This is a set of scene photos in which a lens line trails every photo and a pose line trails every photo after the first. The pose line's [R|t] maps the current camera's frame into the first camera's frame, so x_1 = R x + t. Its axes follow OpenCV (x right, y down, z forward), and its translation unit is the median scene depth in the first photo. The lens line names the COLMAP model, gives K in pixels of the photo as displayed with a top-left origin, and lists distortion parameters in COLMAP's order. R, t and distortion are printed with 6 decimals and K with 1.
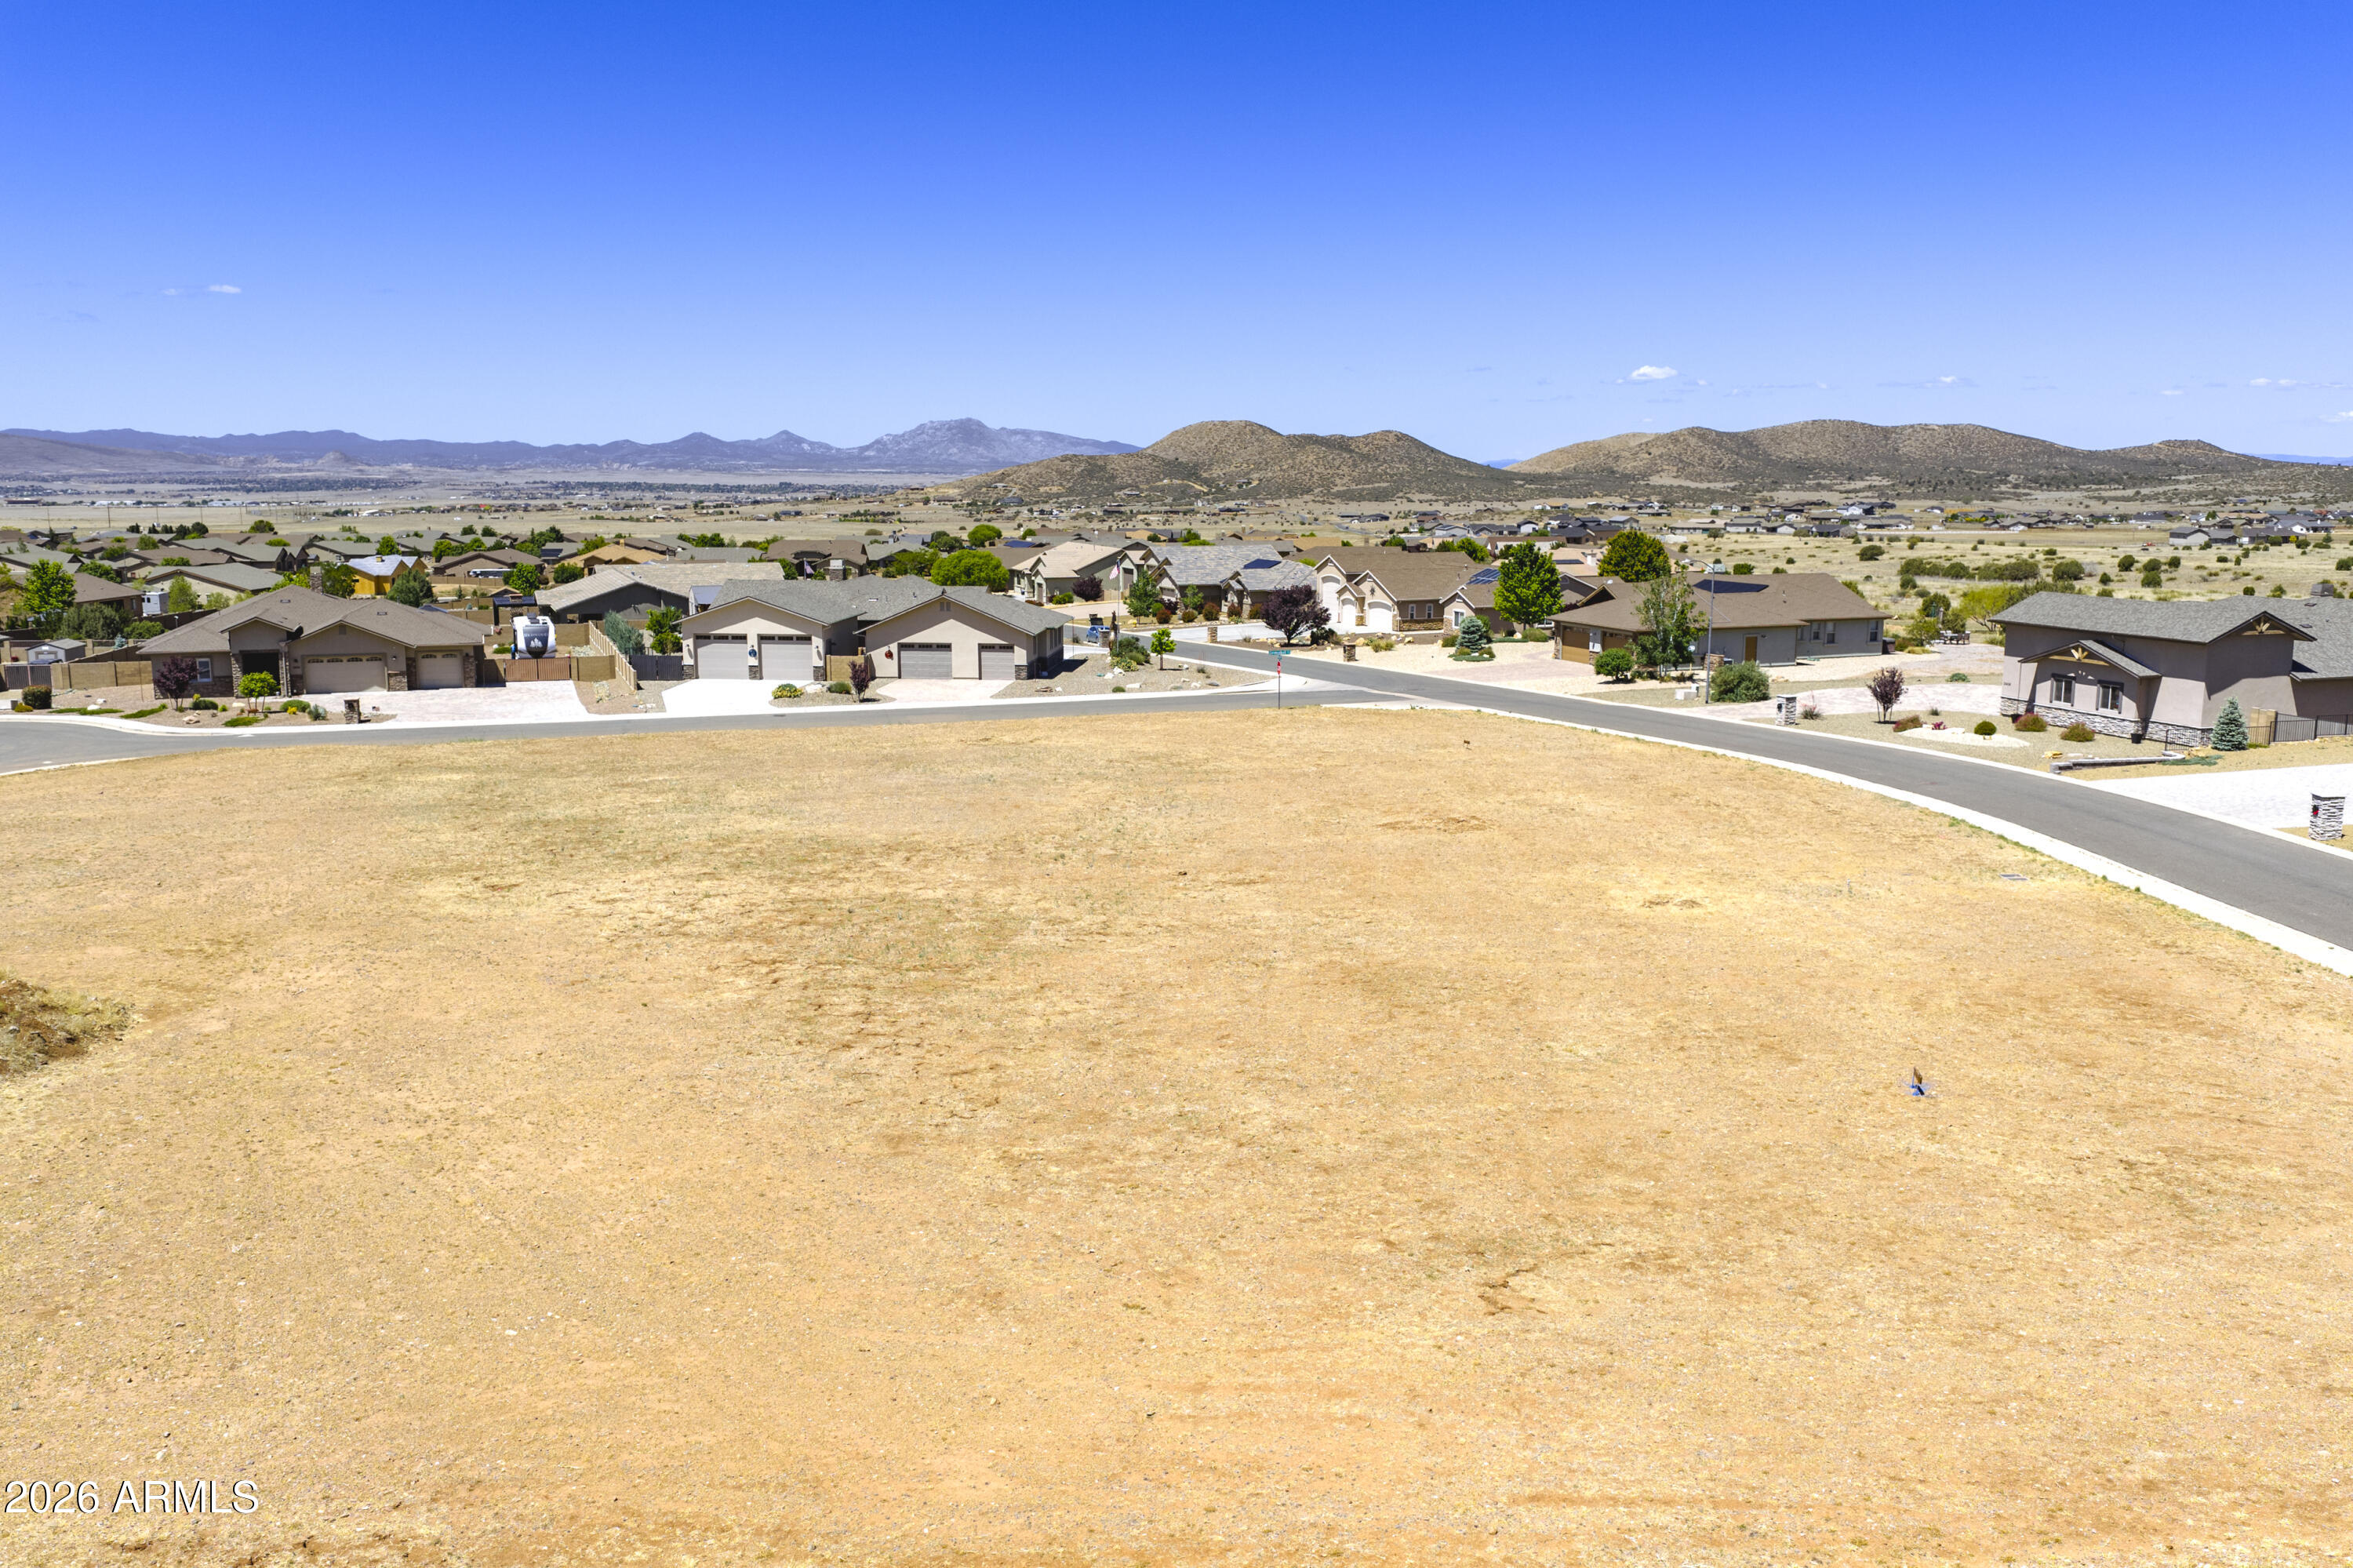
lens RADIAL K [[1947.6, 0, 1180.1], [0, 1947.6, 778.7], [0, 0, 1]] dist [0.024594, -0.049563]
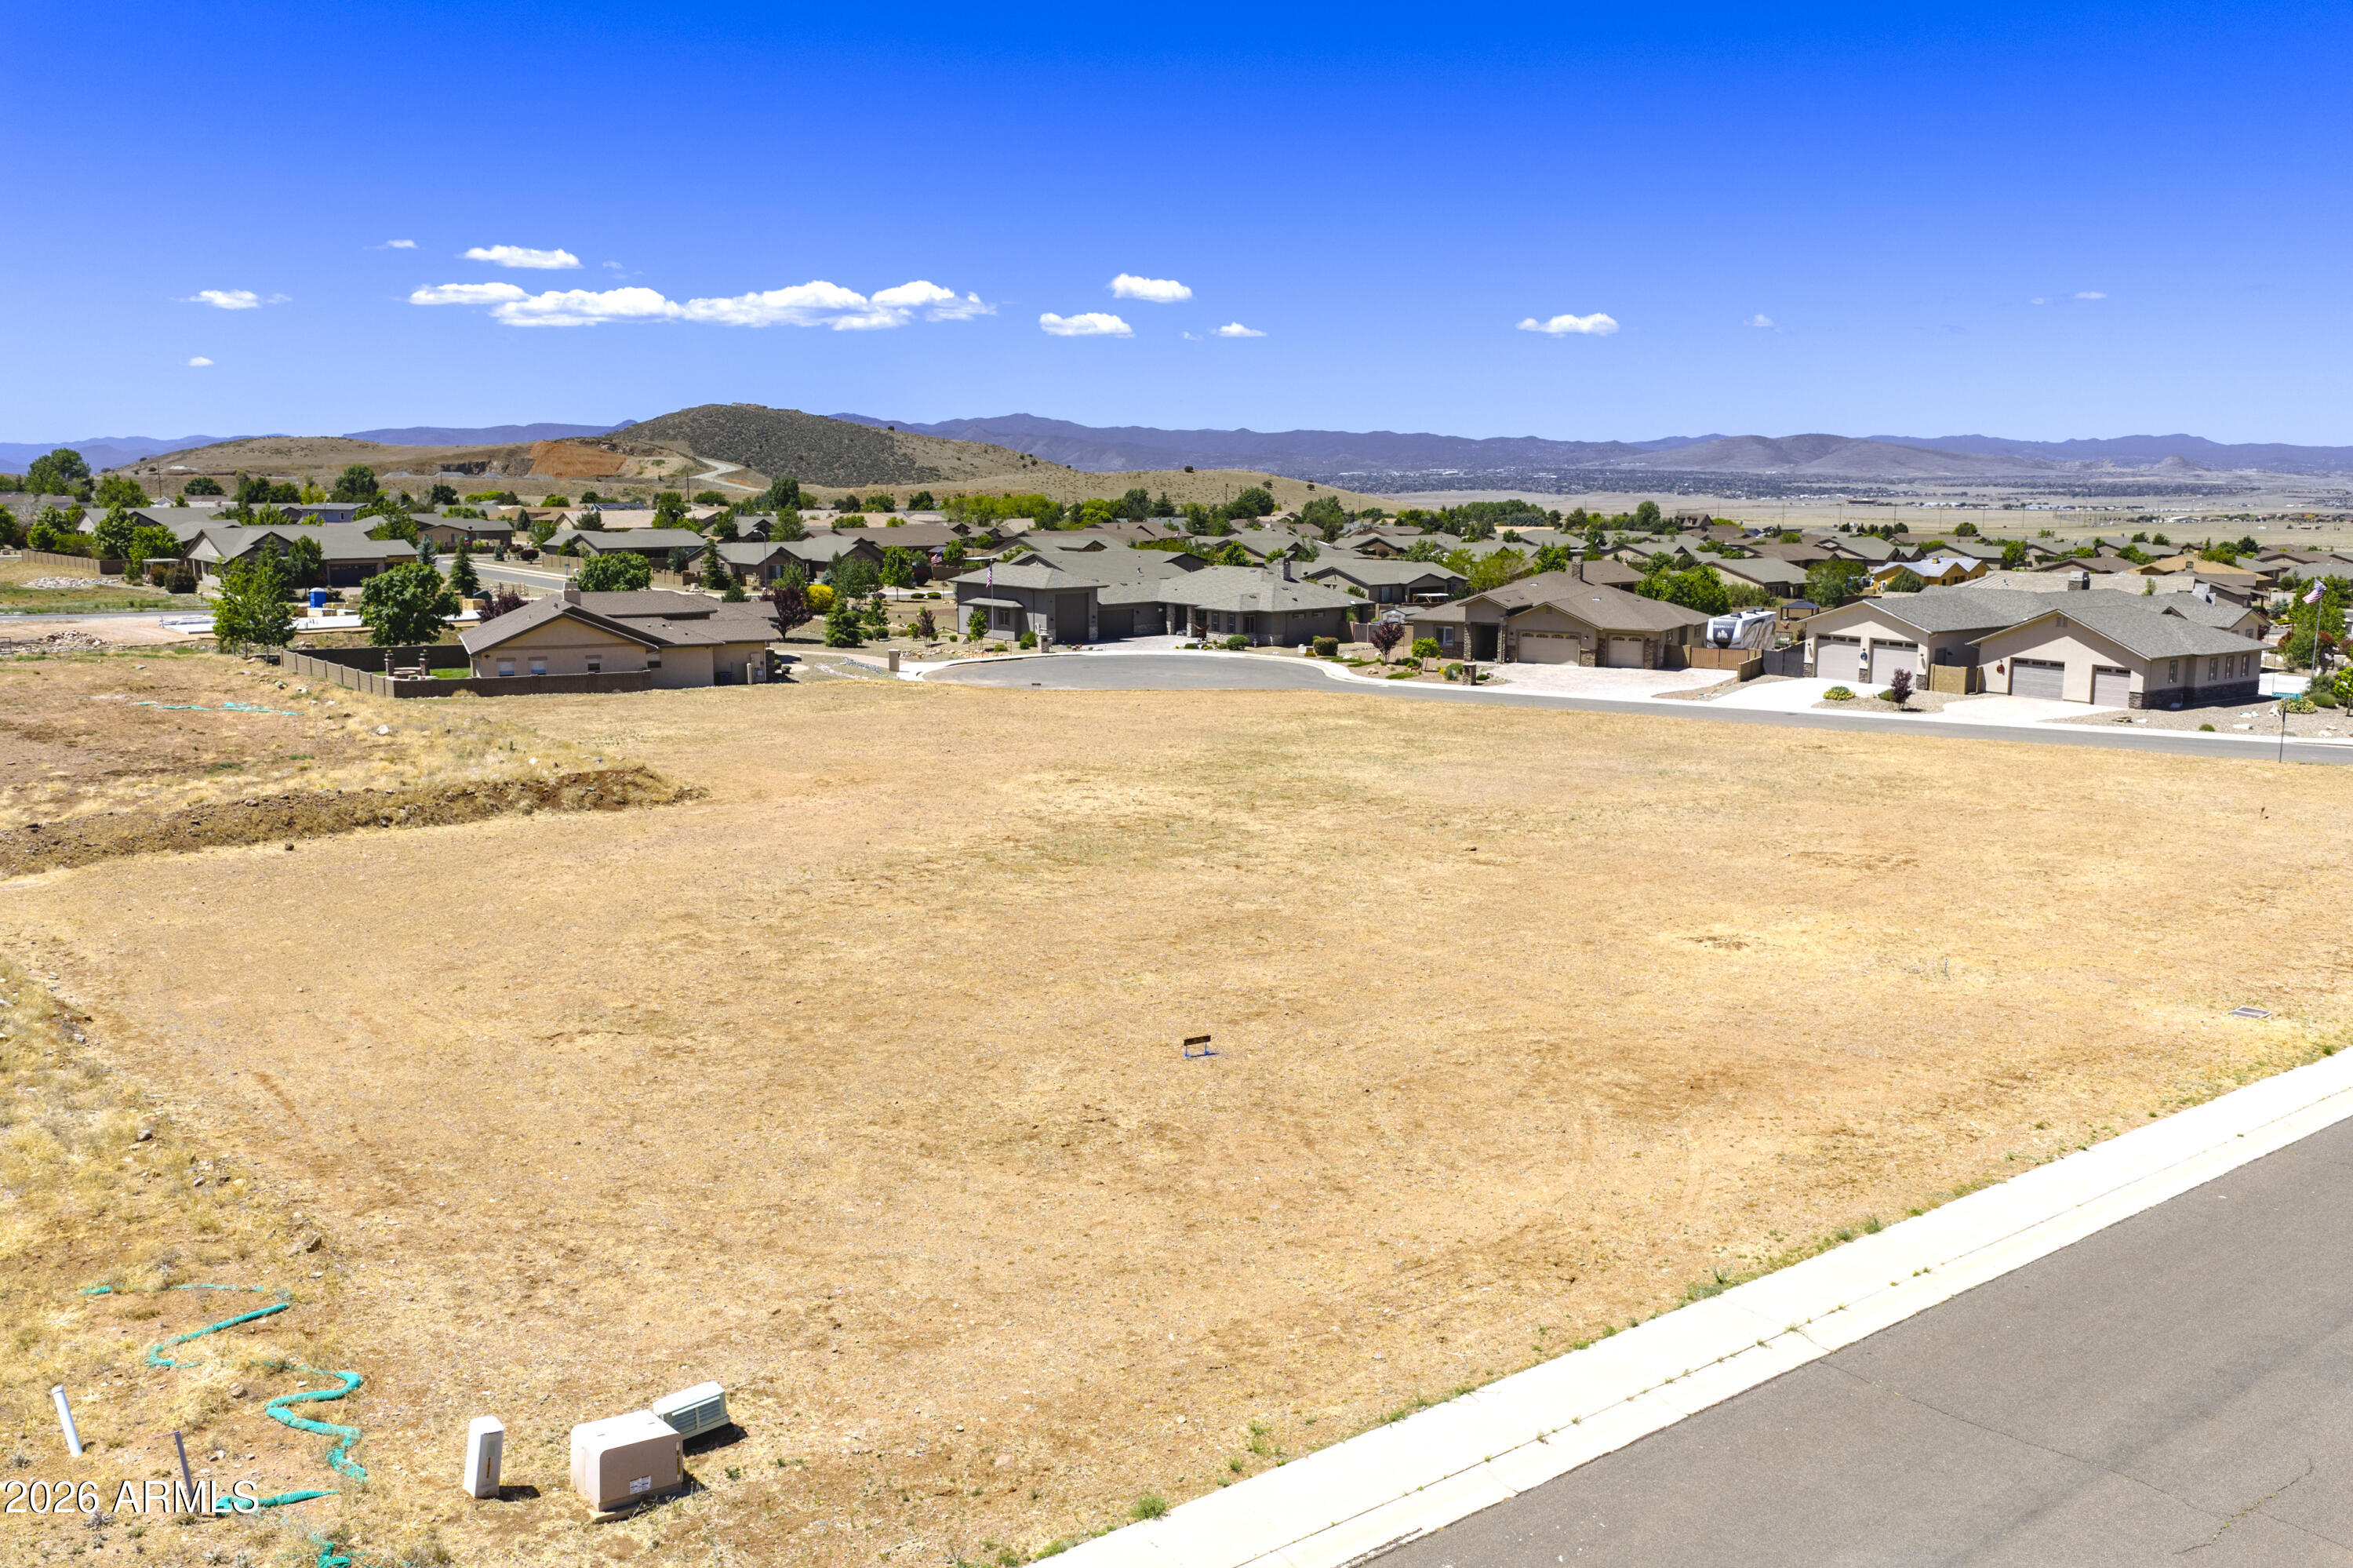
lens RADIAL K [[1947.6, 0, 1180.1], [0, 1947.6, 778.7], [0, 0, 1]] dist [0.024594, -0.049563]
pose [[0.644046, 0.123984, -0.754873, 0.313984], [-0.125708, 0.990517, 0.055435, -0.013029], [0.754588, 0.059191, 0.653524, 0.077129]]
